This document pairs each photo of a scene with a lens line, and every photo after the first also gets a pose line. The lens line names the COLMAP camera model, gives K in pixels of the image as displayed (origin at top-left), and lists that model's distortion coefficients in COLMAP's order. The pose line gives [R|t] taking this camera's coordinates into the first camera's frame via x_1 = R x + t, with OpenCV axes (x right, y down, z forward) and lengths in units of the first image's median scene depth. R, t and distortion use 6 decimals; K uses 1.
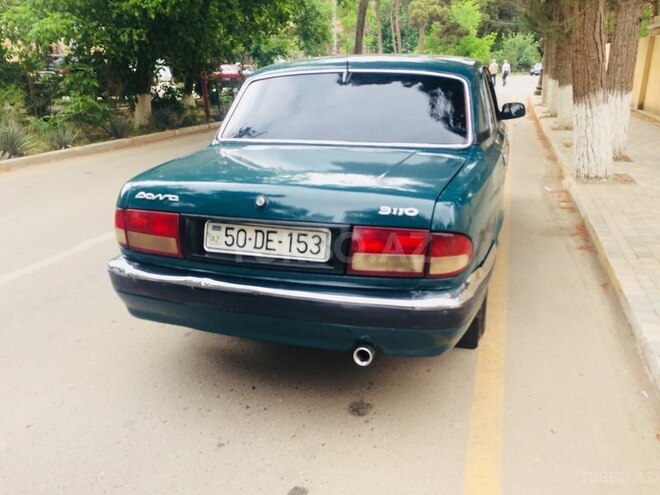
lens RADIAL K [[560.5, 0, 330.0], [0, 560.5, 247.5], [0, 0, 1]] dist [0.083727, -0.109785]
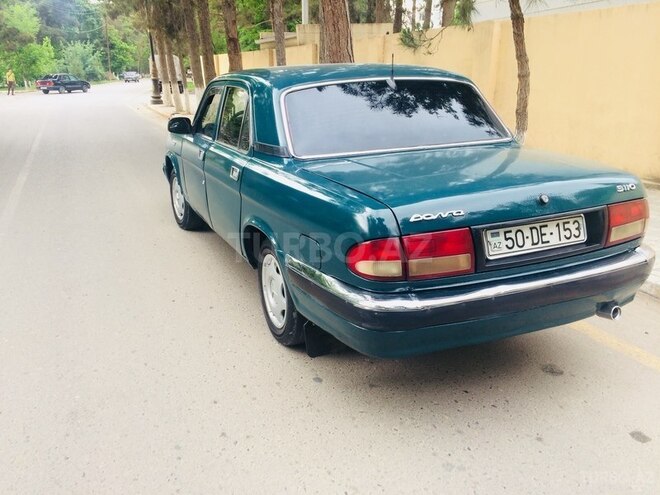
lens RADIAL K [[560.5, 0, 330.0], [0, 560.5, 247.5], [0, 0, 1]] dist [0.083727, -0.109785]
pose [[0.746390, -0.202179, 0.634055, -1.079457], [0.211872, 0.975354, 0.061600, -0.138165], [-0.630883, 0.088361, 0.770830, 0.418844]]
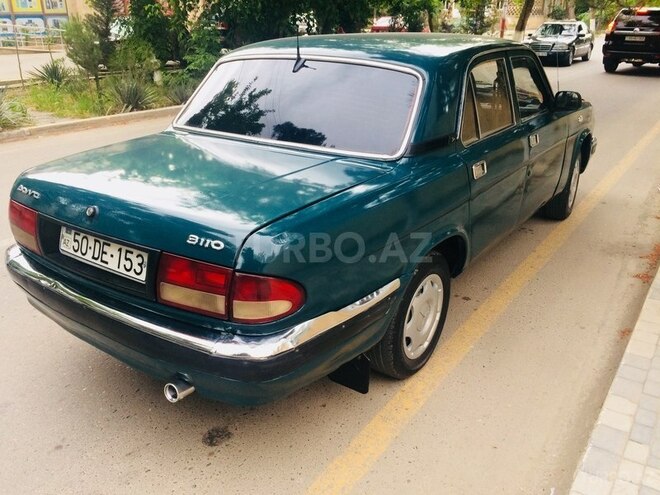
lens RADIAL K [[560.5, 0, 330.0], [0, 560.5, 247.5], [0, 0, 1]] dist [0.083727, -0.109785]
pose [[0.954955, 0.124943, -0.269165, 0.496545], [-0.104069, 0.990441, 0.090530, -0.142849], [0.277903, -0.058440, 0.958830, 0.194617]]
